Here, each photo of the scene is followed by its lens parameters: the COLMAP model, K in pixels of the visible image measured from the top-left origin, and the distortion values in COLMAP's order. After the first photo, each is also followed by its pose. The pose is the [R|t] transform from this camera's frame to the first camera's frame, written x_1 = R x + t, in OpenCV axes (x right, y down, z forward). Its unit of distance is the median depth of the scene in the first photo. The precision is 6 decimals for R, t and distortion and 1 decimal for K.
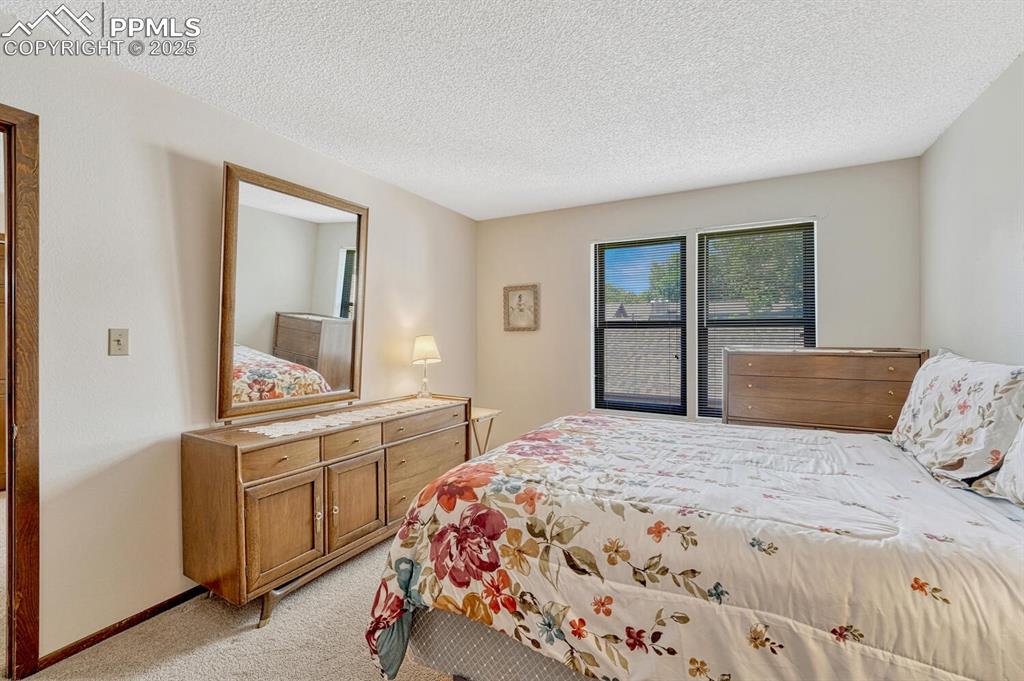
lens RADIAL K [[424.2, 0, 514.6], [0, 424.2, 341.4], [0, 0, 1]] dist [-0.007028, 0.000696]
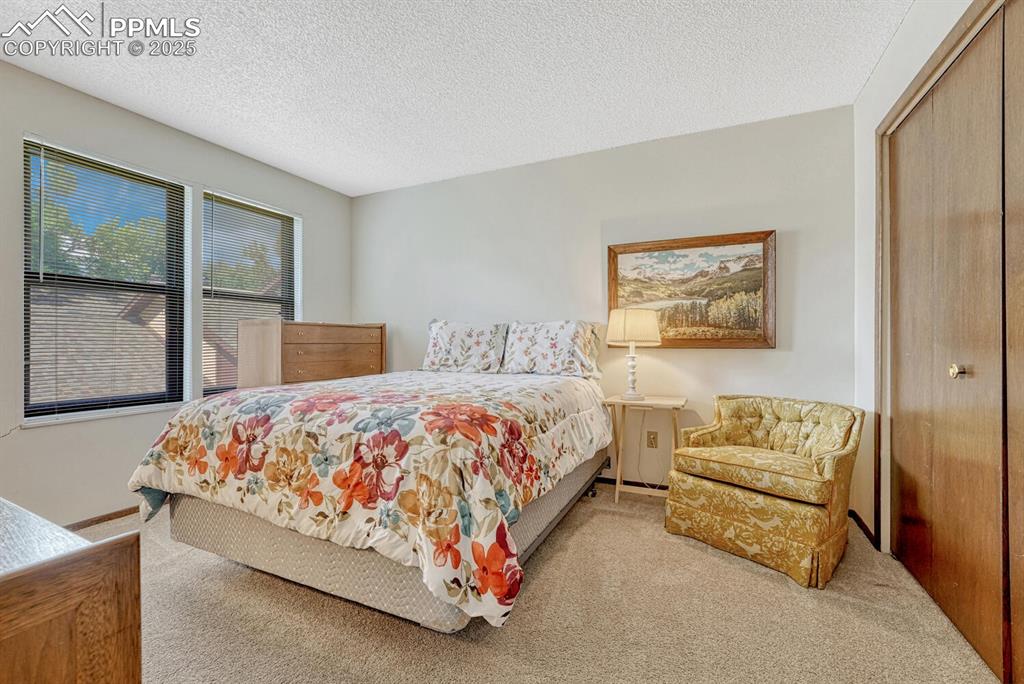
lens RADIAL K [[424.2, 0, 514.0], [0, 424.2, 340.5], [0, 0, 1]] dist [-0.007028, 0.000696]
pose [[-0.042008, -0.000630, 0.999117, -1.184802], [0.006600, 0.999978, 0.000908, 0.150225], [-0.999095, 0.006632, -0.042003, 0.951052]]
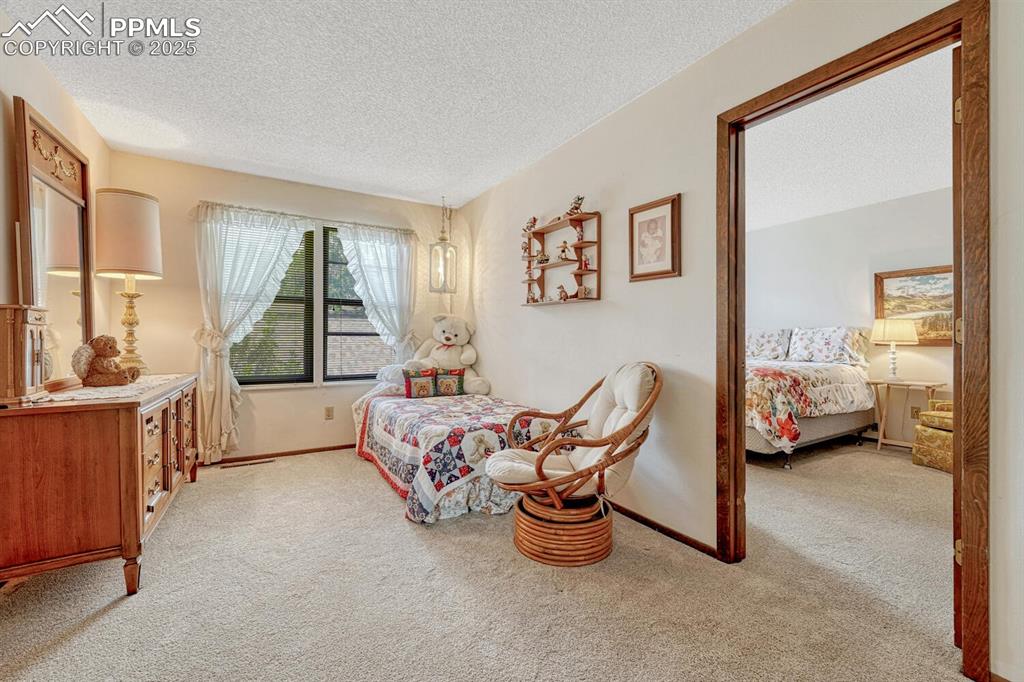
lens RADIAL K [[424.2, 0, 524.2], [0, 424.2, 335.0], [0, 0, 1]] dist [-0.007028, 0.000696]
pose [[0.506176, 0.010231, 0.862369, -2.973438], [0.001726, 0.999916, -0.012876, 0.151016], [-0.862428, 0.008006, 0.506116, 1.021741]]
